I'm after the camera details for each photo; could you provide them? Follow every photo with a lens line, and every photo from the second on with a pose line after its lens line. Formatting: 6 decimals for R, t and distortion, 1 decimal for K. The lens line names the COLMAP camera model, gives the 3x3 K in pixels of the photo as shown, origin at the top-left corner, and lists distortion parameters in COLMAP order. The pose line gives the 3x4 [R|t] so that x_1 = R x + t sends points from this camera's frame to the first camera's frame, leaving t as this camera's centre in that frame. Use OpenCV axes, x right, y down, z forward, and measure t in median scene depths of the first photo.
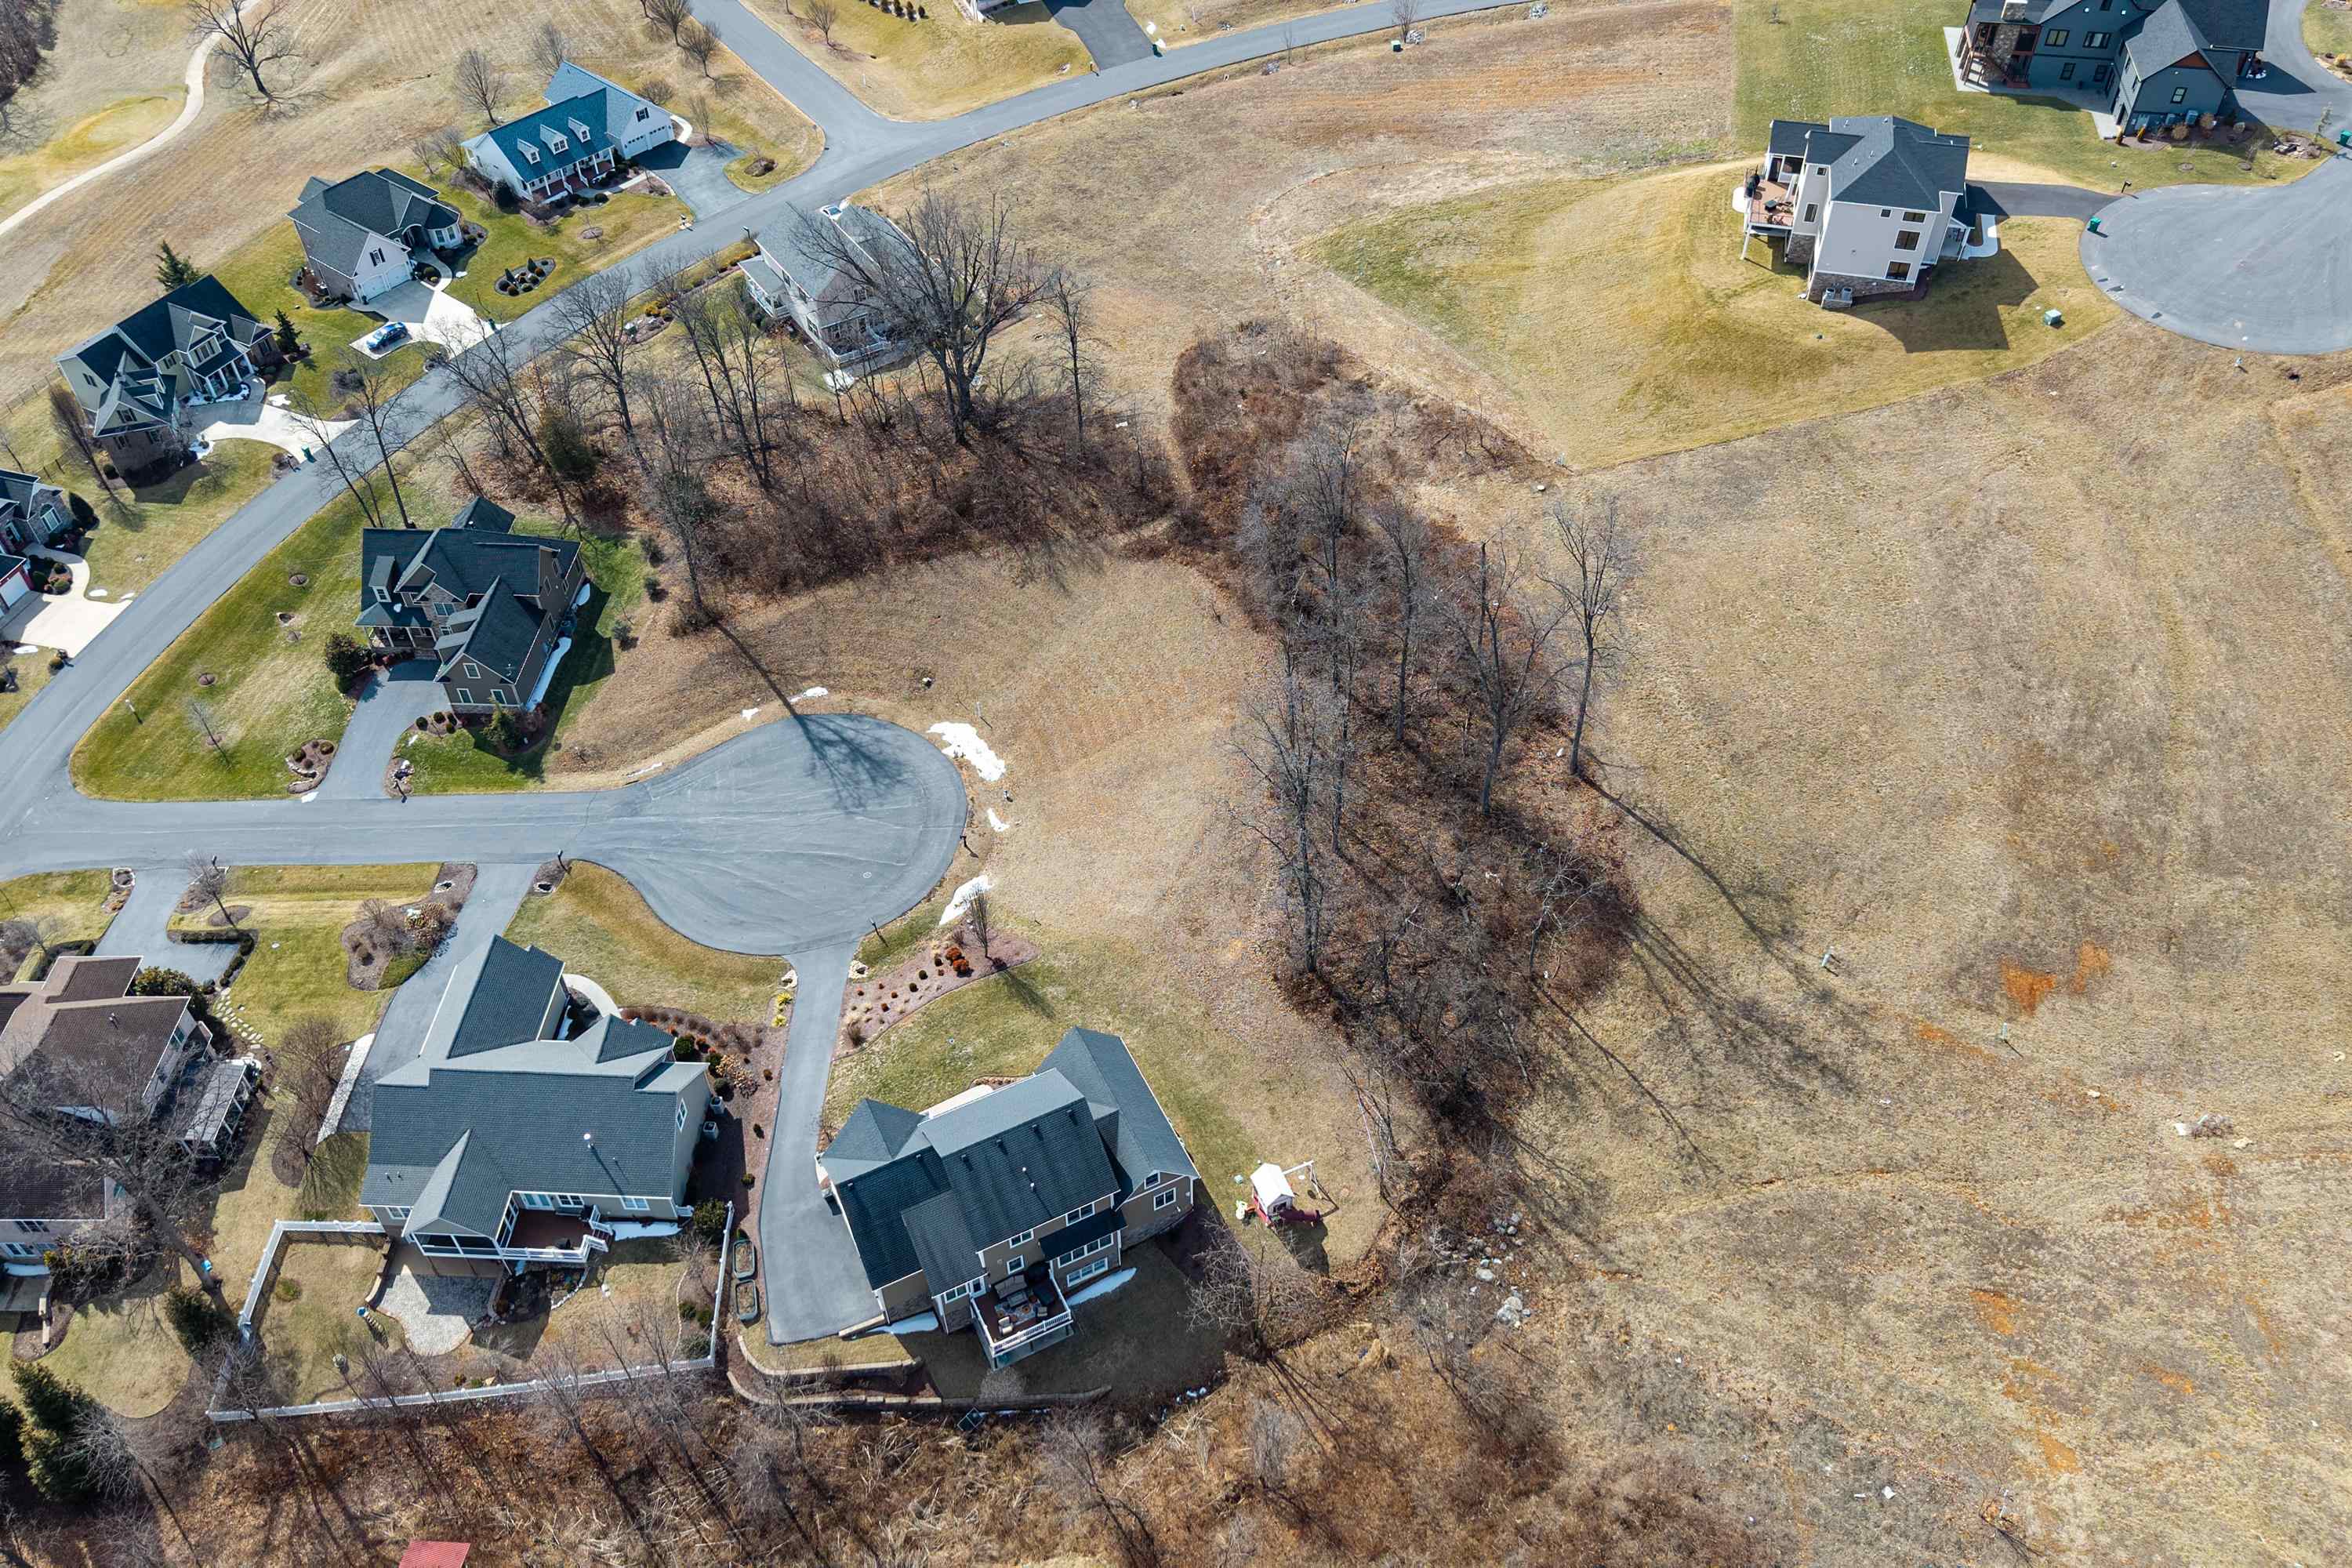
lens RADIAL K [[1853.4, 0, 1186.5], [0, 1853.4, 778.5], [0, 0, 1]] dist [0.064455, -0.106010]
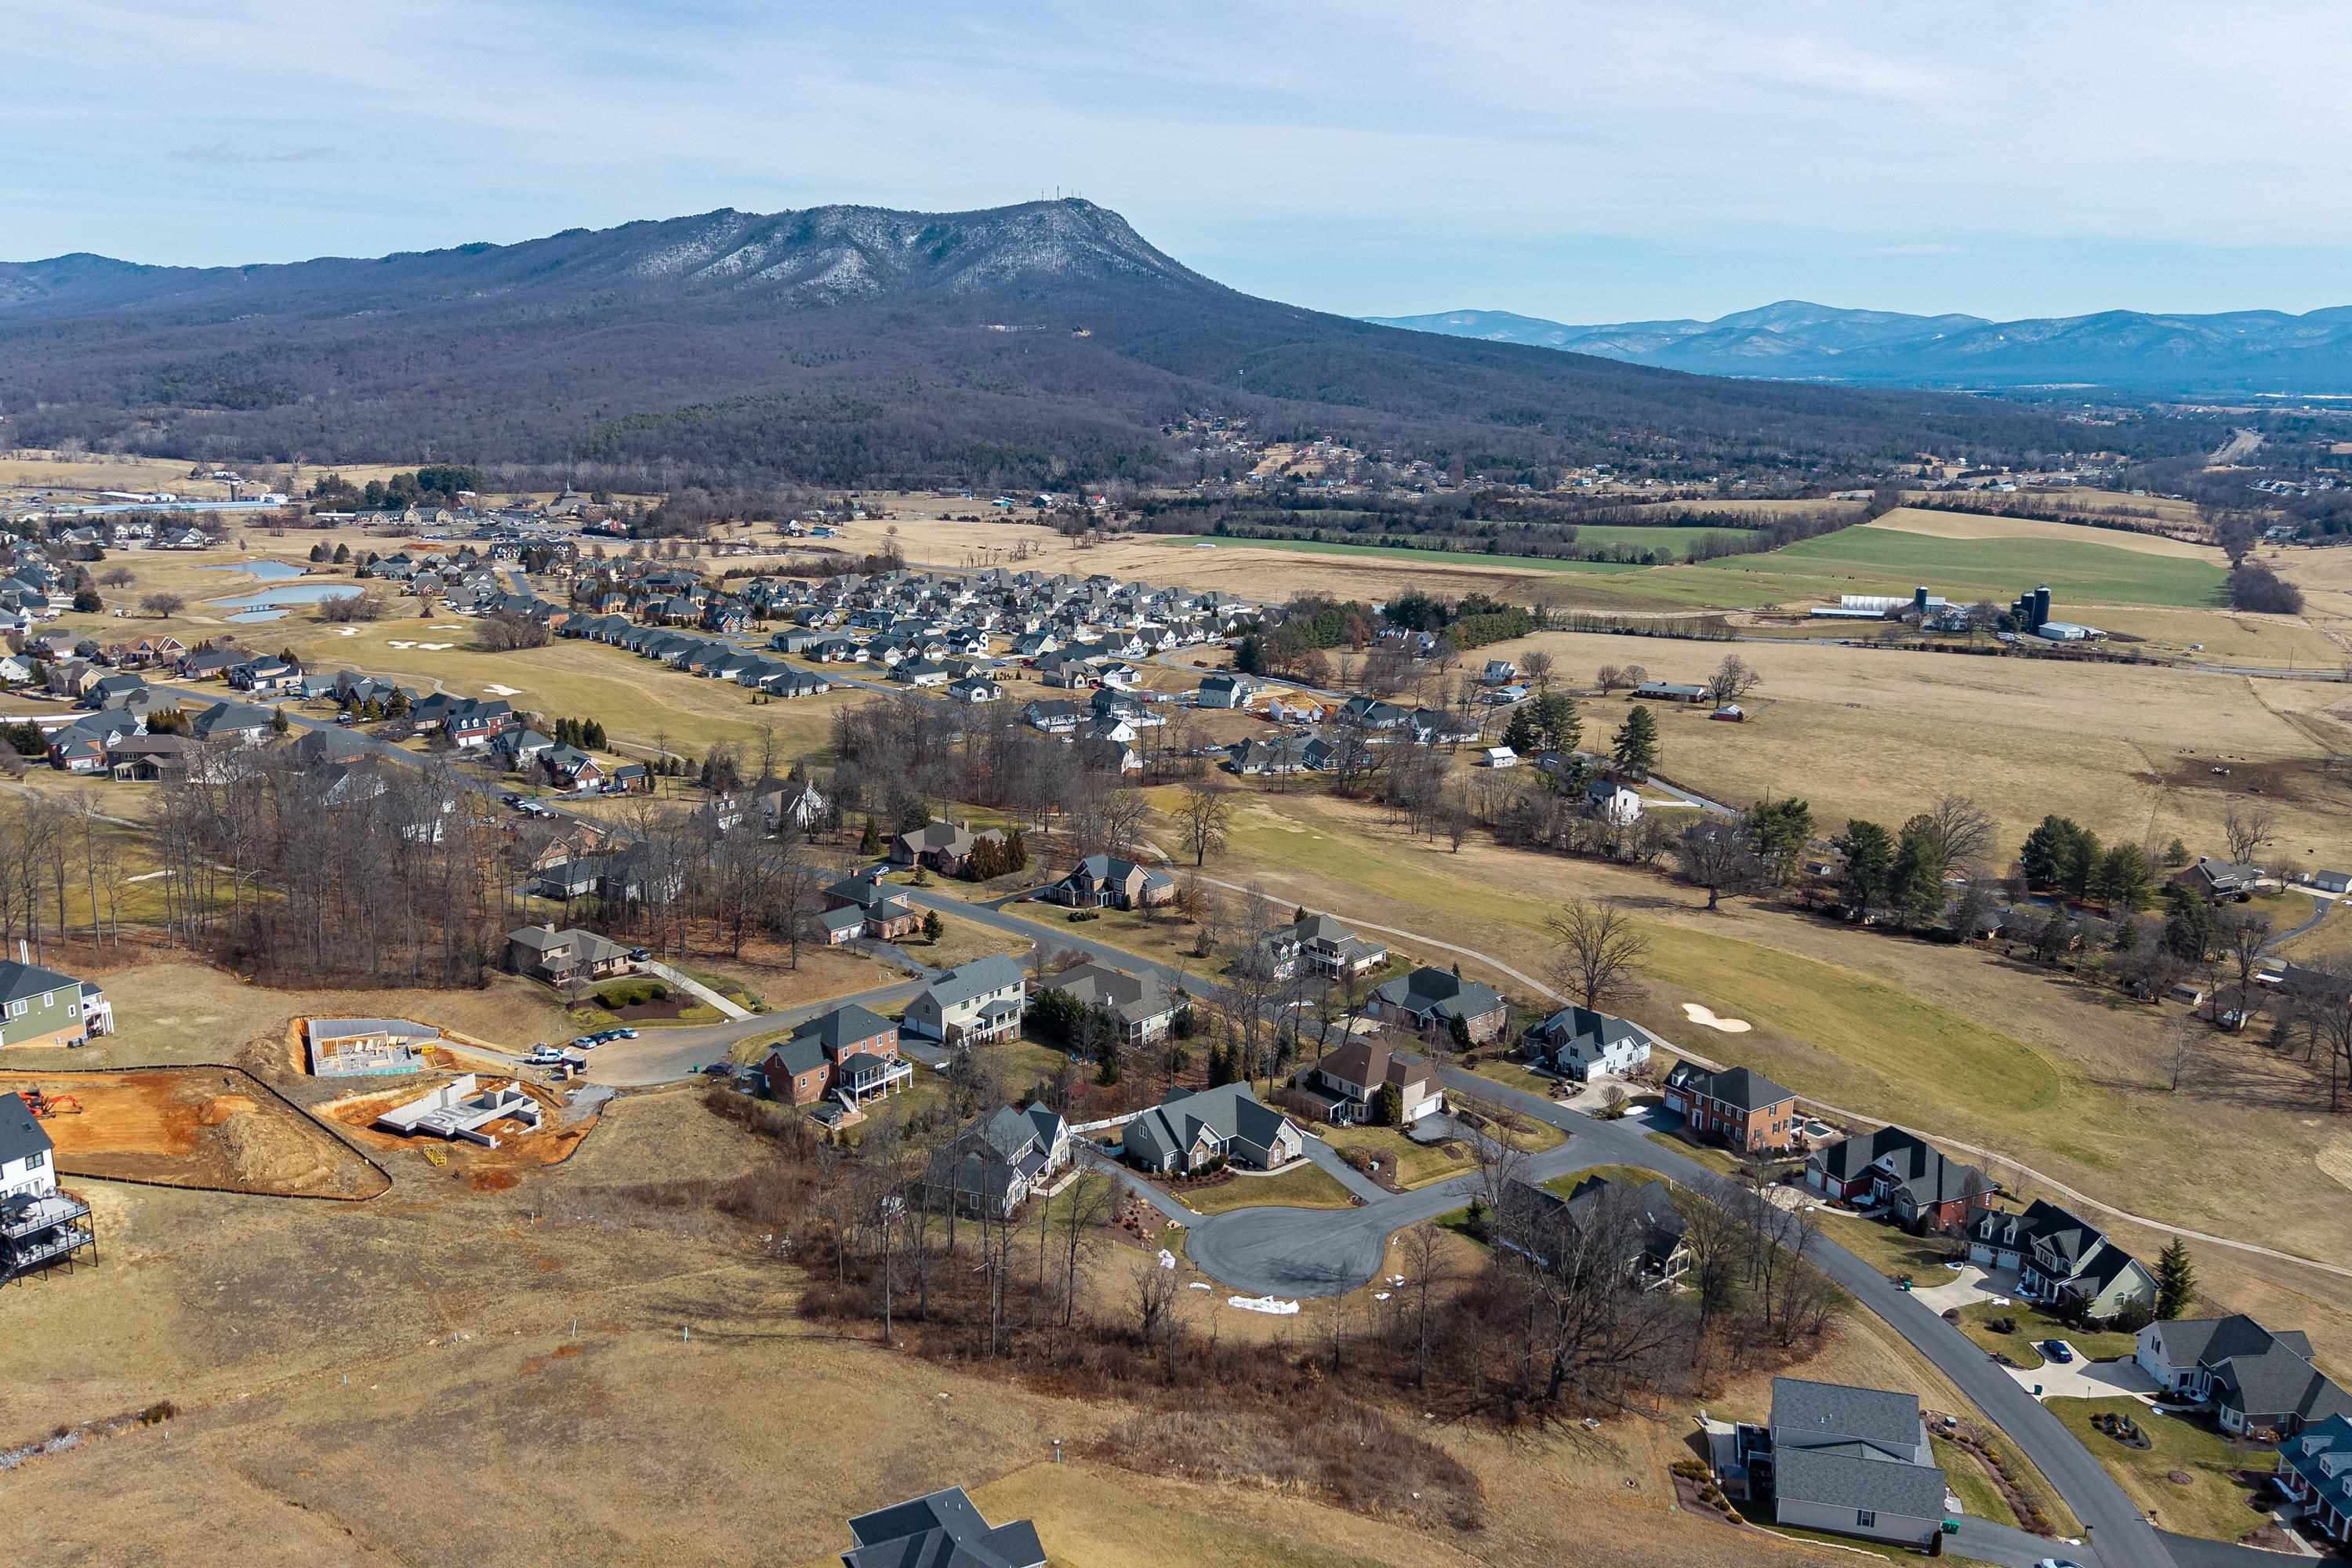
lens RADIAL K [[1853.4, 0, 1185.4], [0, 1853.4, 788.3], [0, 0, 1]] dist [0.064455, -0.106010]
pose [[-0.731015, 0.162592, -0.662708, 0.928503], [-0.492448, 0.546581, 0.677306, -1.336287], [0.472348, 0.821470, -0.319491, 1.213023]]
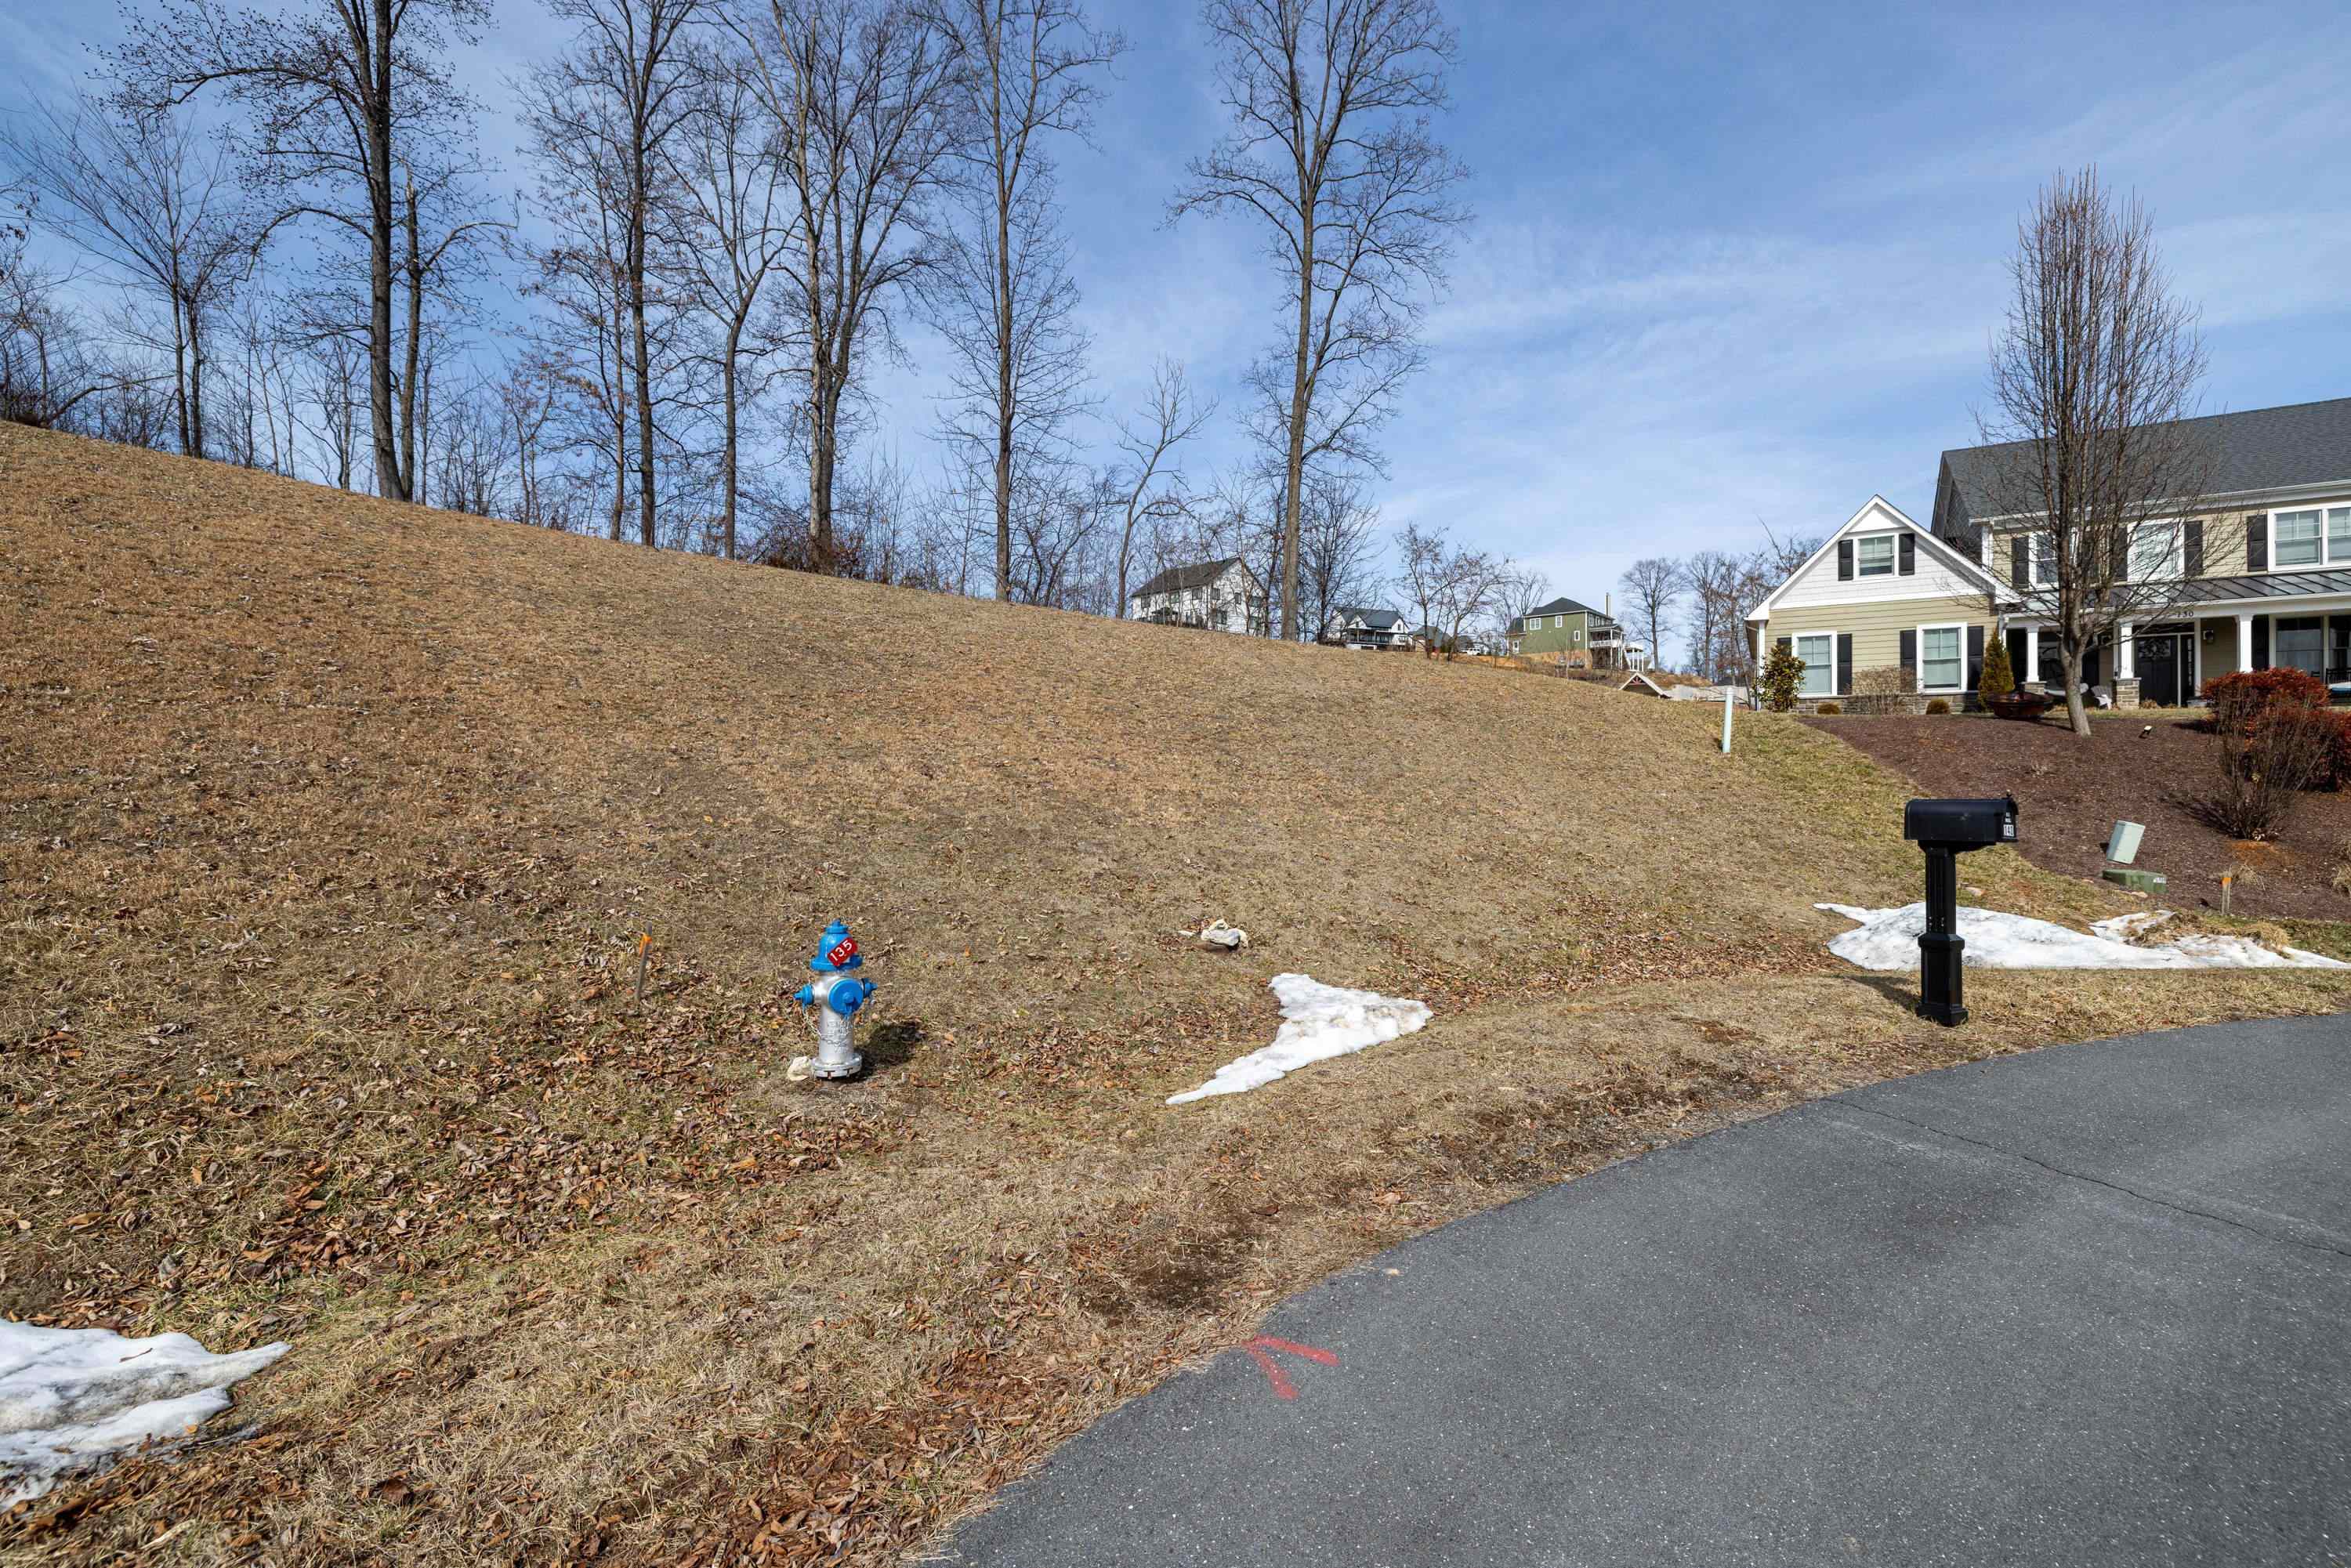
lens RADIAL K [[980.5, 0, 1182.7], [0, 980.5, 770.9], [0, 0, 1]] dist [-0.001189, 0.000248]
pose [[-0.539875, 0.009443, 0.841692, -0.141274], [0.609973, 0.693460, 0.383466, -0.003266], [-0.580059, 0.720433, -0.380142, 1.063926]]
